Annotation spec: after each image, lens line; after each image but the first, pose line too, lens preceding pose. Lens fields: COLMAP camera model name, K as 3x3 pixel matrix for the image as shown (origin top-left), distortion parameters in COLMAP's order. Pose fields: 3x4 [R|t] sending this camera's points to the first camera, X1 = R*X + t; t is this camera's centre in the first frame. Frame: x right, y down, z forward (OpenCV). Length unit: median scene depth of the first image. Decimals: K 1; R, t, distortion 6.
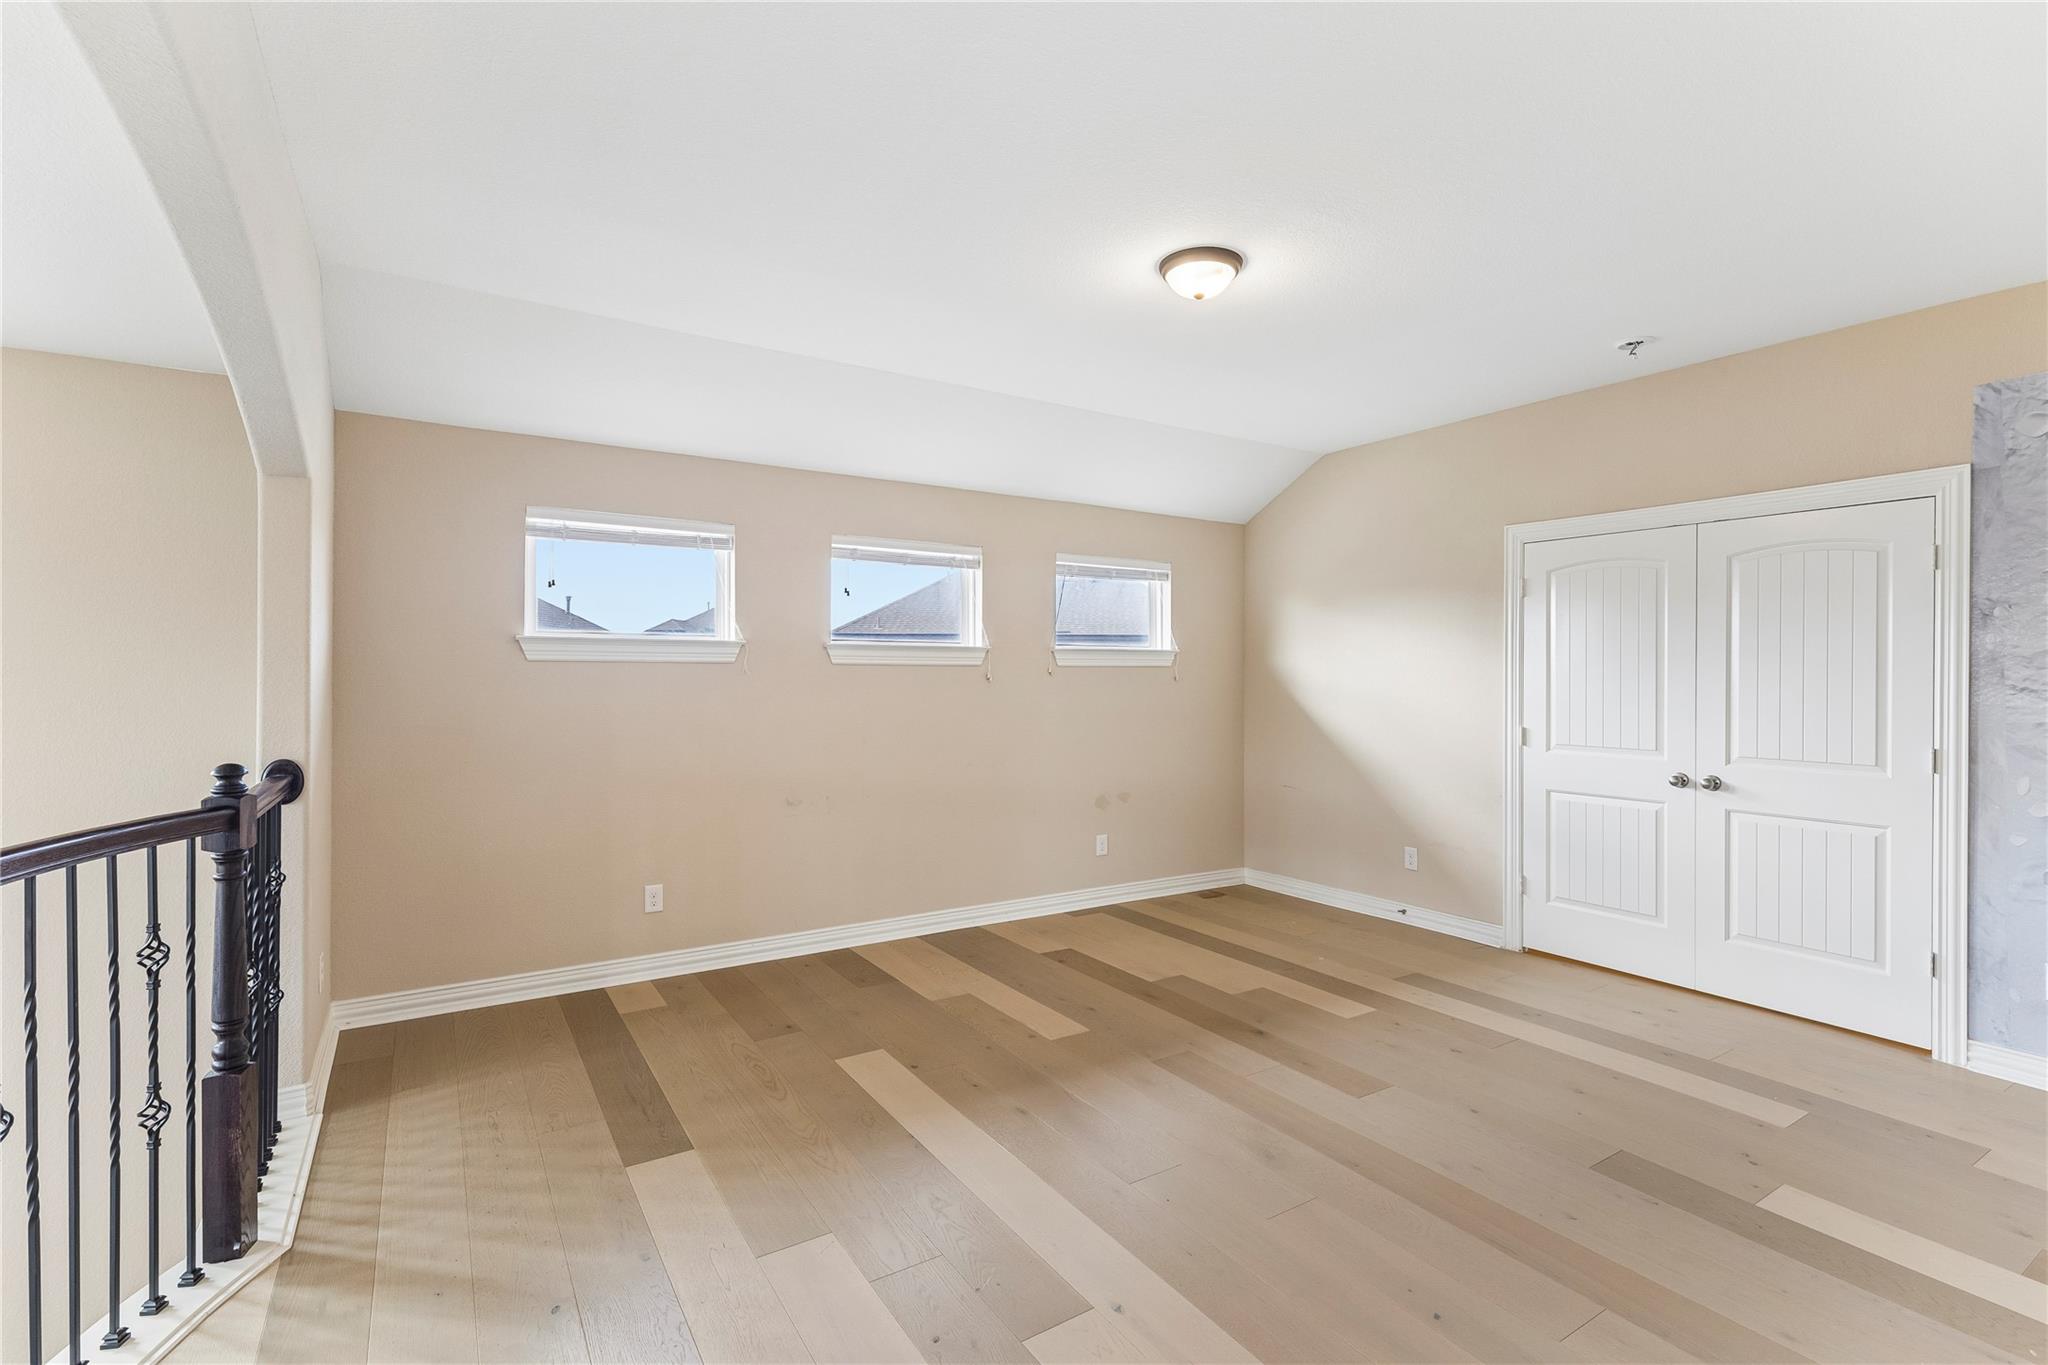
lens RADIAL K [[936.2, 0, 1020.1], [0, 936.2, 673.6], [0, 0, 1]] dist [0.006178, -0.000435]
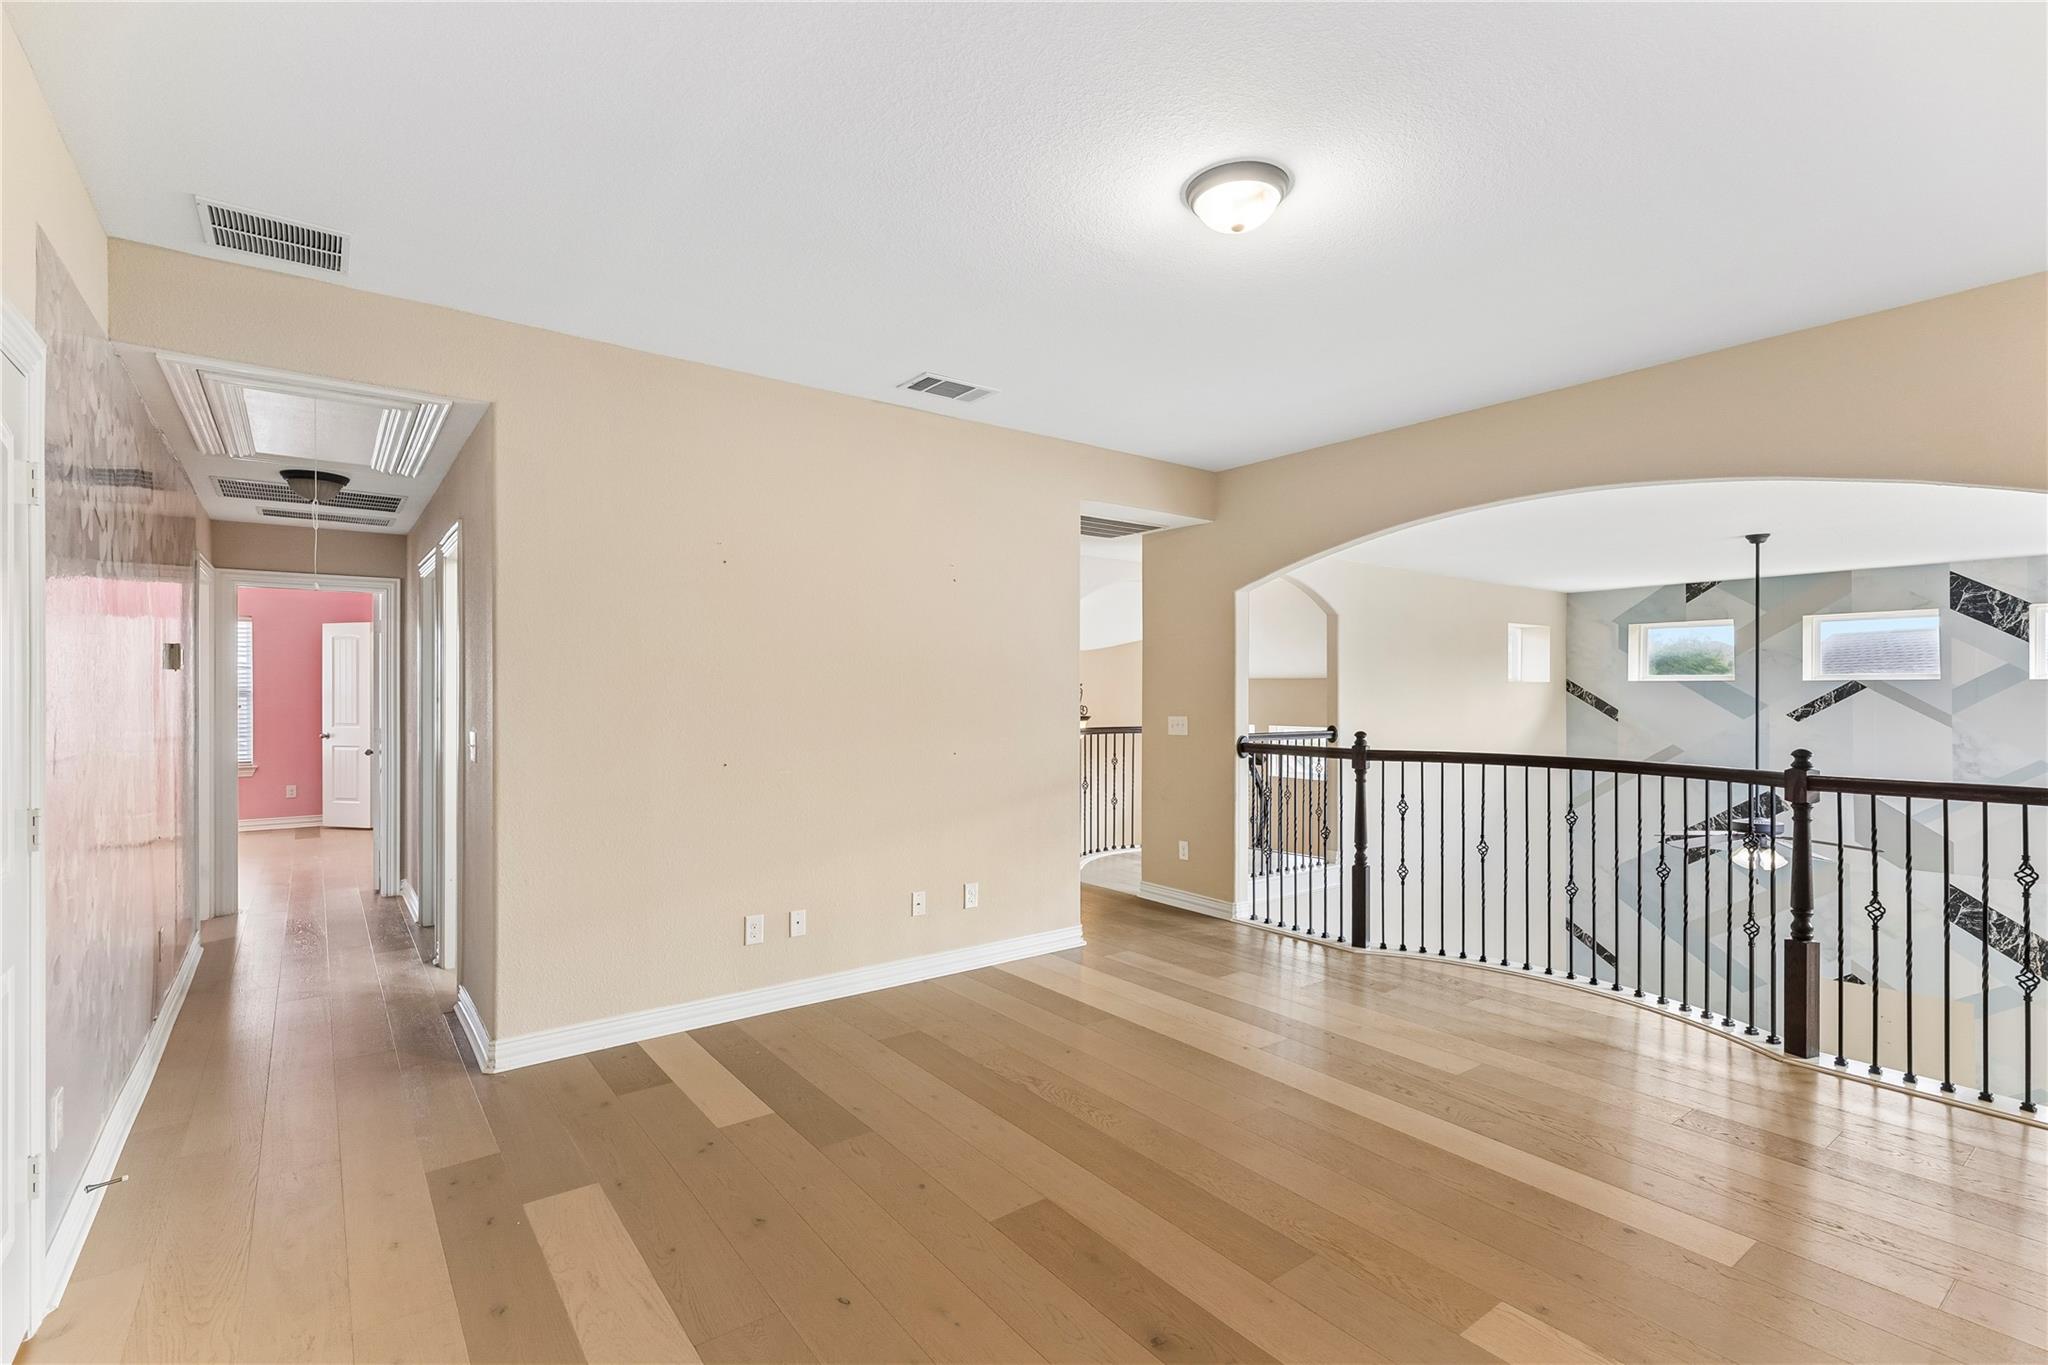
lens RADIAL K [[936.2, 0, 1028.3], [0, 936.2, 686.9], [0, 0, 1]] dist [0.006178, -0.000435]
pose [[-0.996162, -0.002257, -0.087505, 0.338084], [-0.002489, 0.999994, 0.002541, -0.001641], [0.087499, 0.002749, -0.996161, 1.369781]]
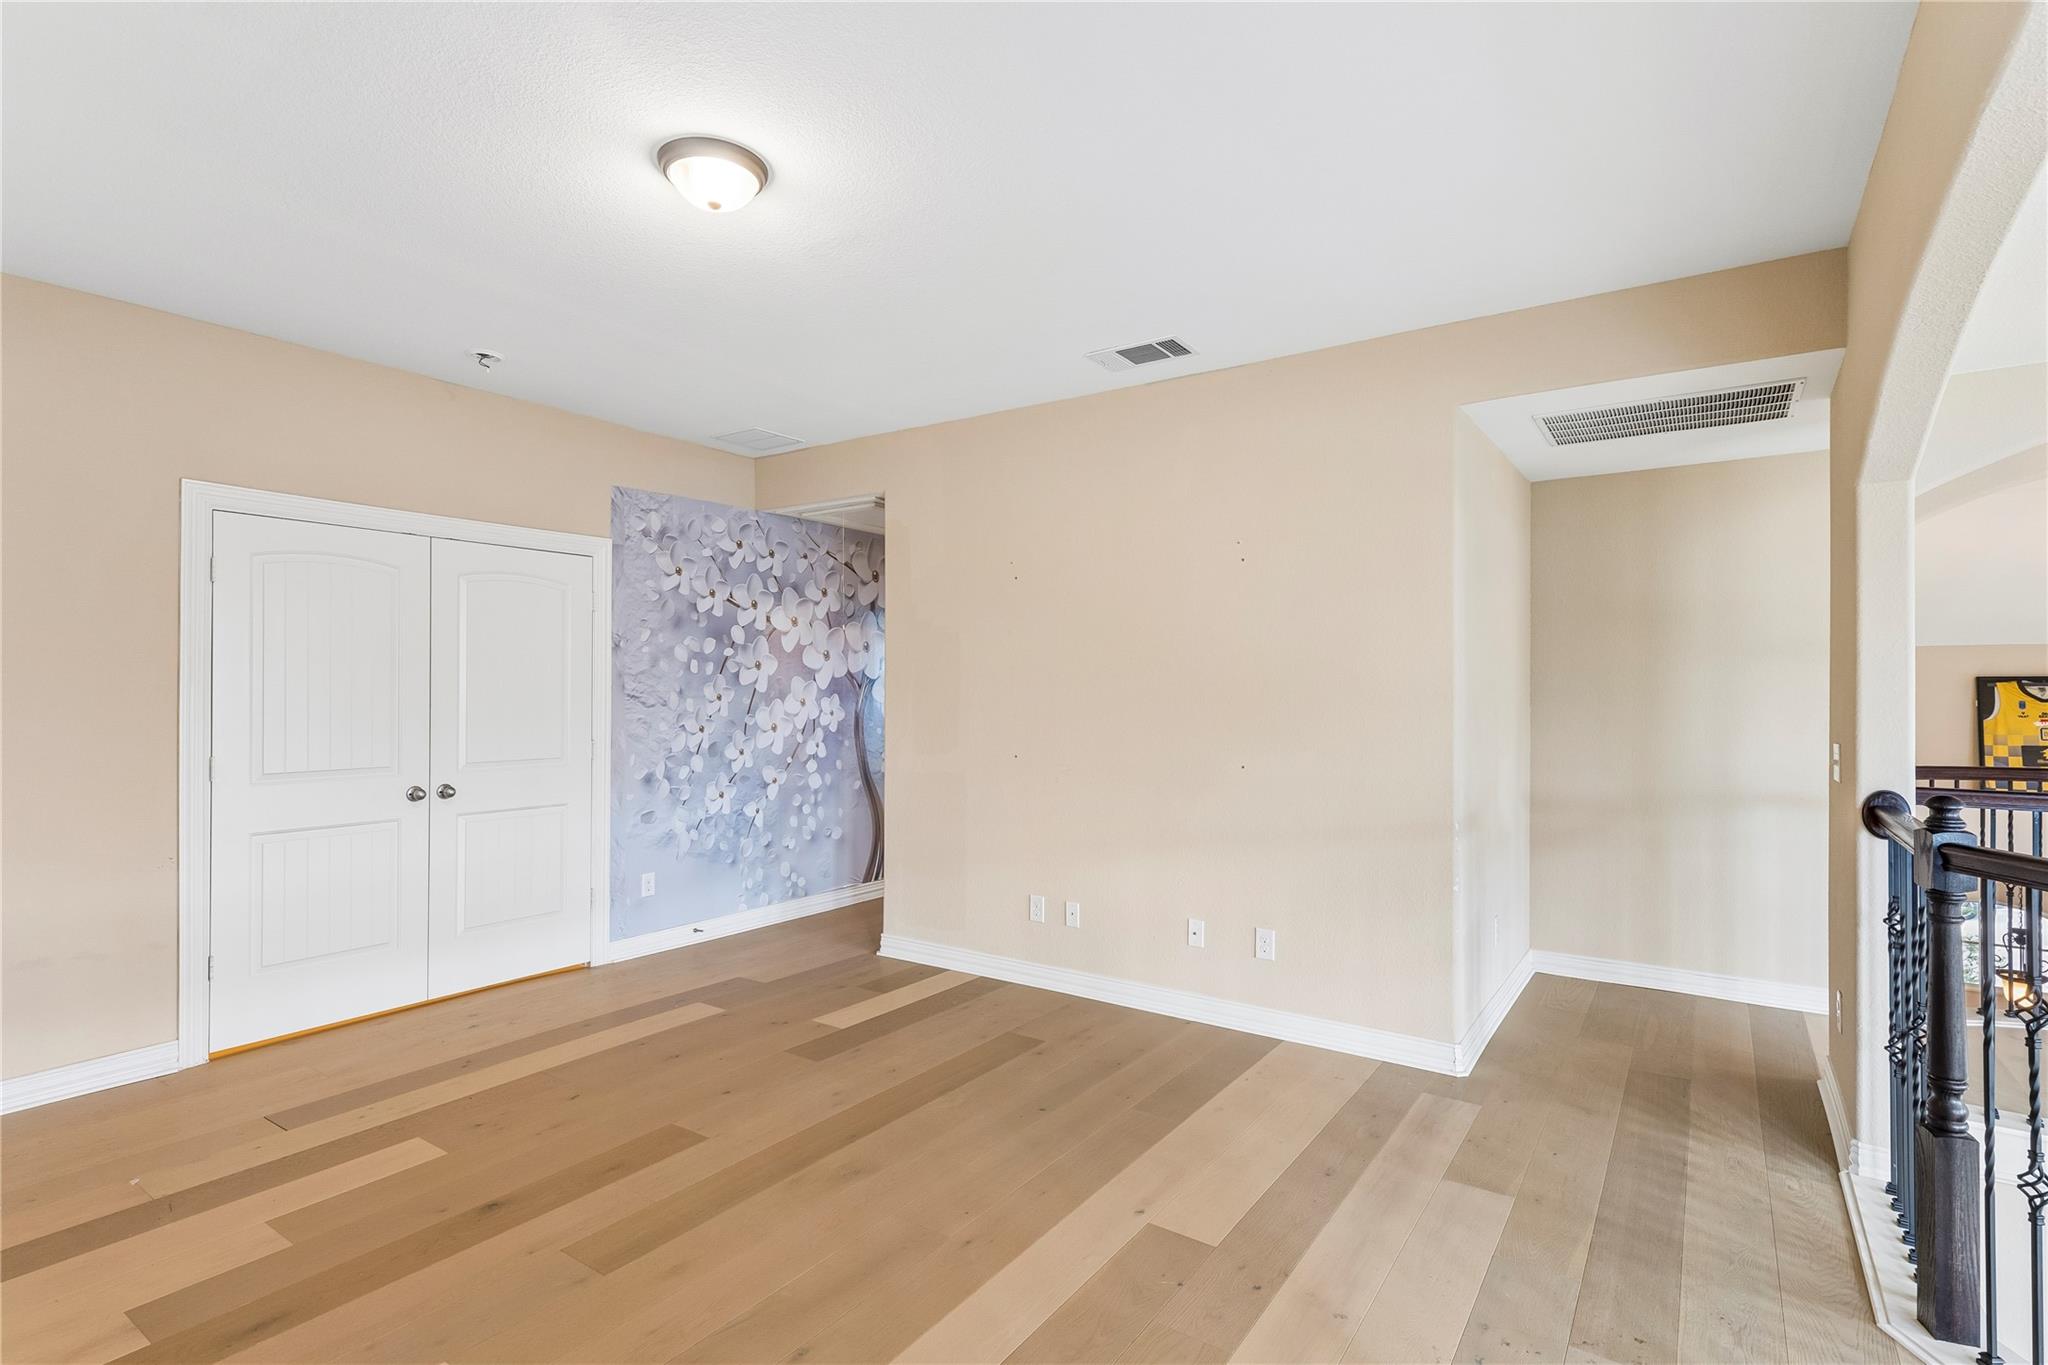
lens RADIAL K [[990.0, 0, 1029.9], [0, 990.0, 679.2], [0, 0, 1]] dist [0.005654, 0.000582]
pose [[-0.395233, 0.009750, 0.918529, -0.509010], [-0.000521, 0.999941, -0.010838, 0.004901], [-0.918581, -0.004762, -0.395205, 0.824972]]
